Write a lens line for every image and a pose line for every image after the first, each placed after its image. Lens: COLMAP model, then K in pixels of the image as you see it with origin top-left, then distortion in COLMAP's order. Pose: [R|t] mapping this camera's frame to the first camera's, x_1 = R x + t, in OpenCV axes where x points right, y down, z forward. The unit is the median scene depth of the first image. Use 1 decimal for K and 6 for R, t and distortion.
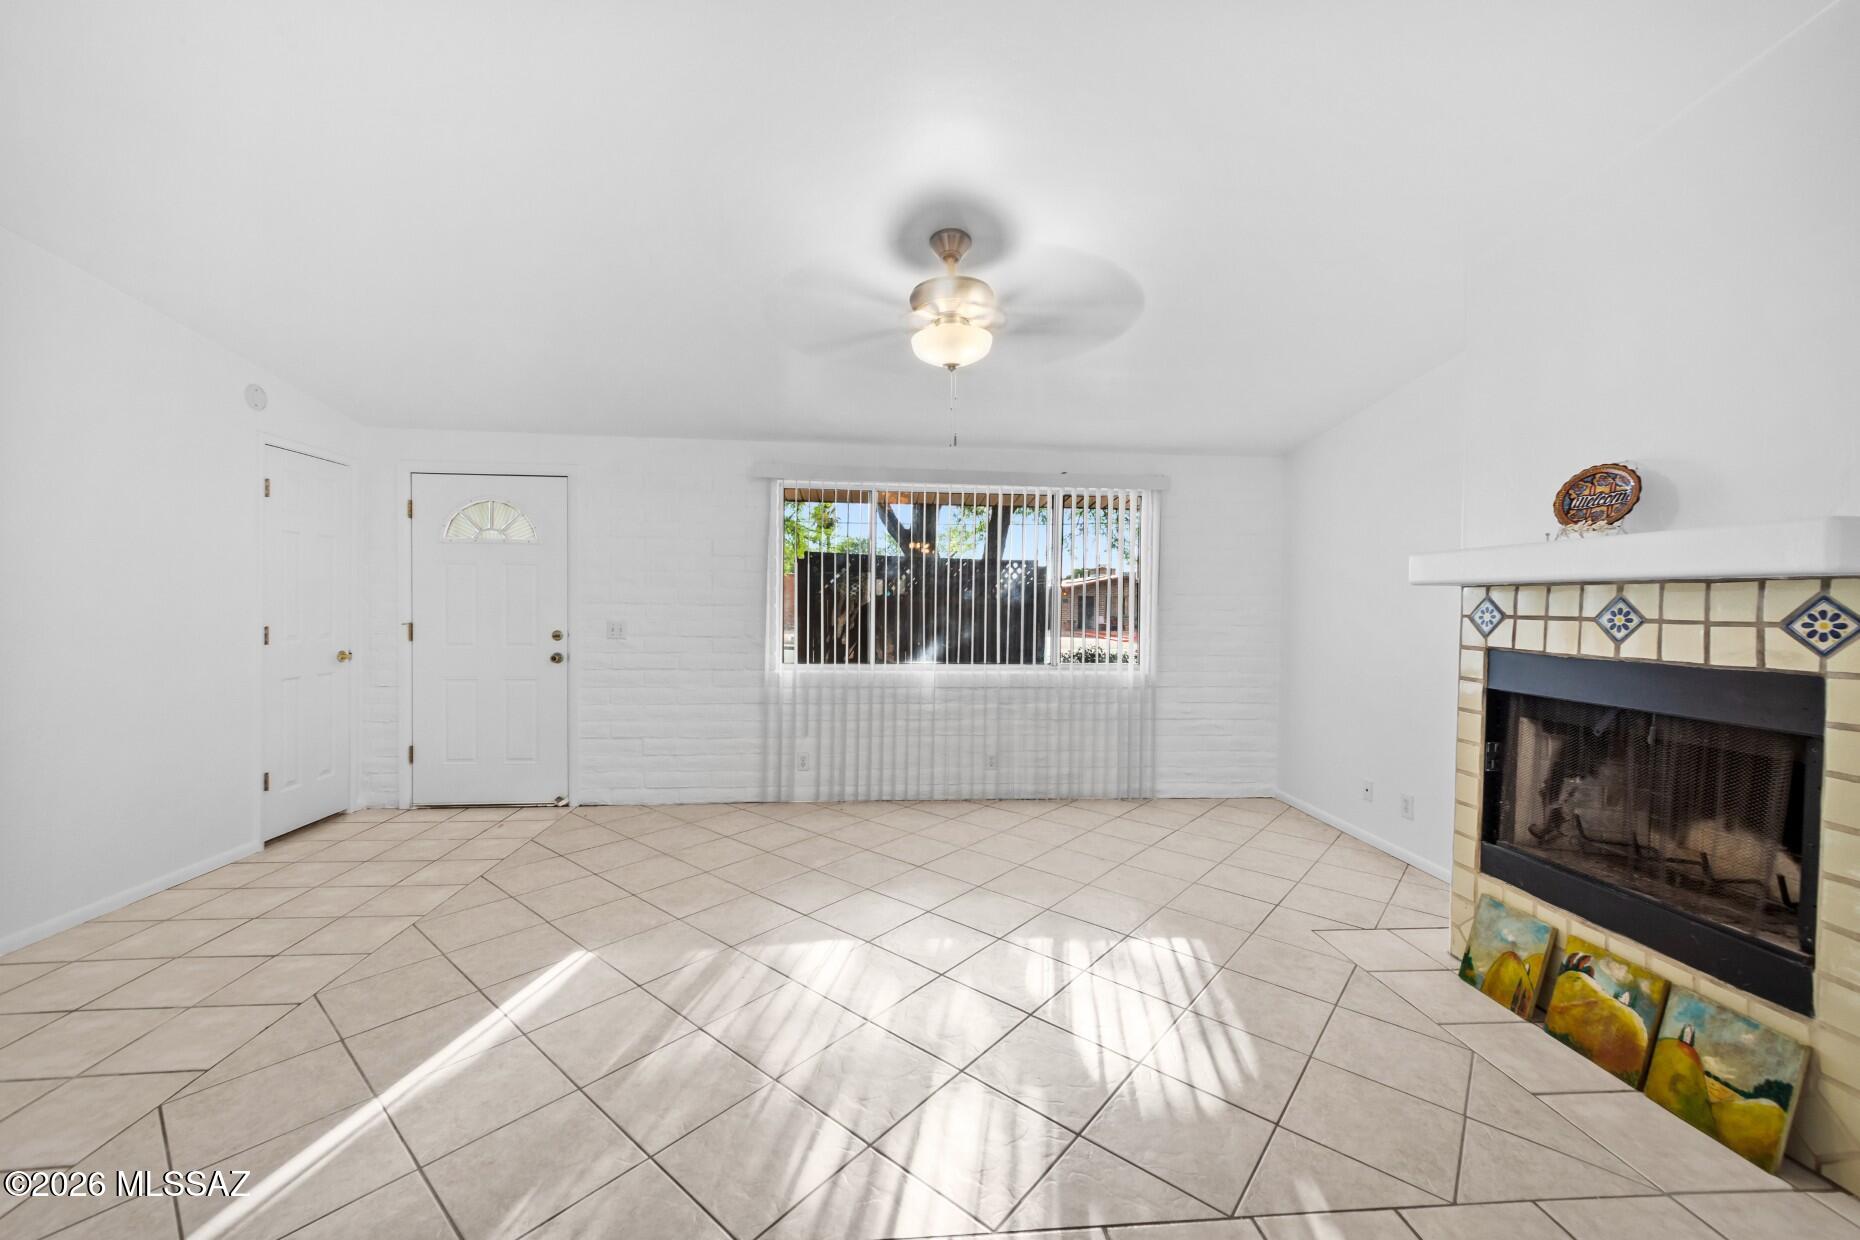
lens RADIAL K [[725.9, 0, 930.0], [0, 725.9, 620.0], [0, 0, 1]] dist [-0.000919, 0.003013]
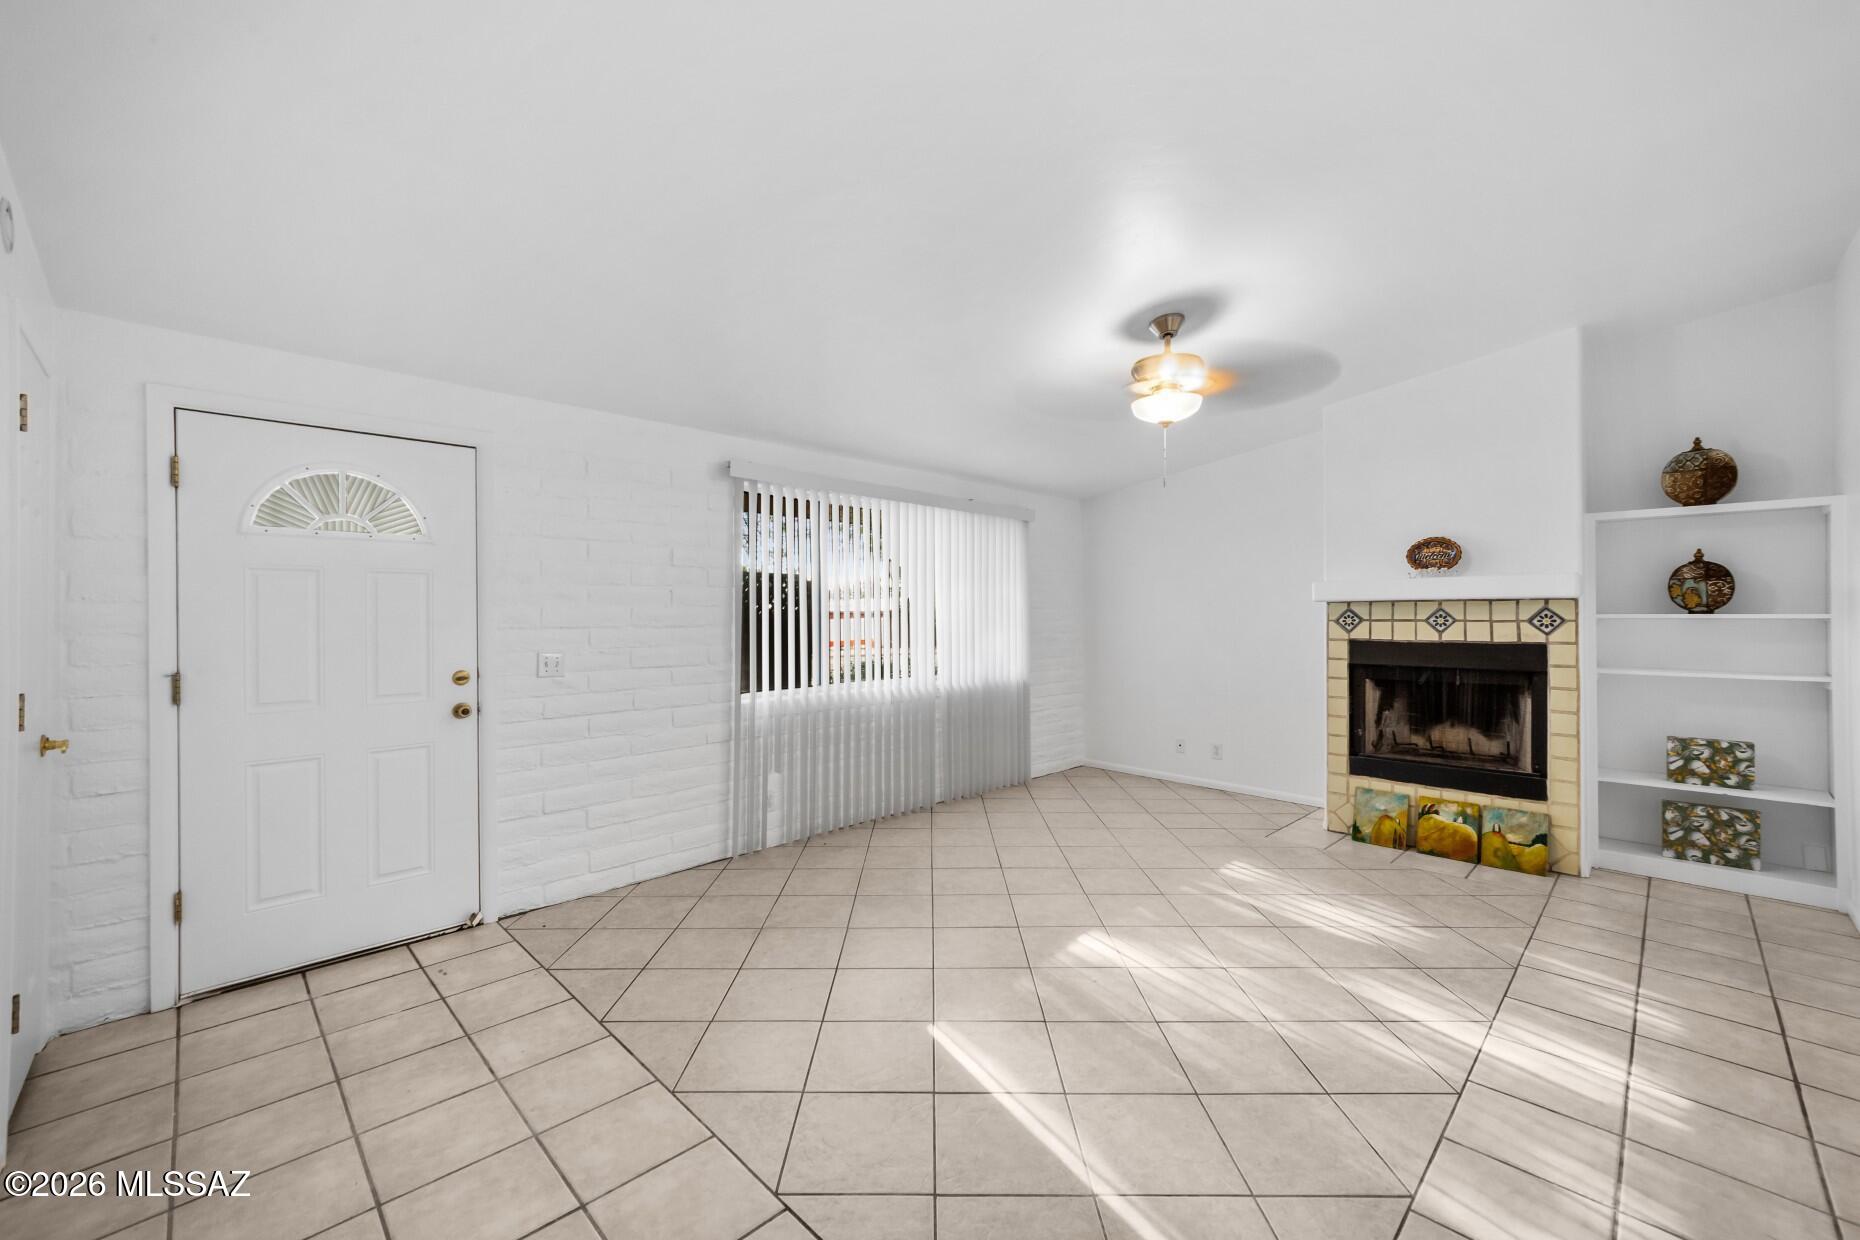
lens RADIAL K [[745.5, 0, 932.5], [0, 745.5, 613.8], [0, 0, 1]] dist [-0.000043, -0.000149]
pose [[0.767139, -0.016150, 0.641278, -1.232469], [0.030921, 0.999452, -0.011820, -0.033740], [-0.640735, 0.028897, 0.767218, 0.346939]]
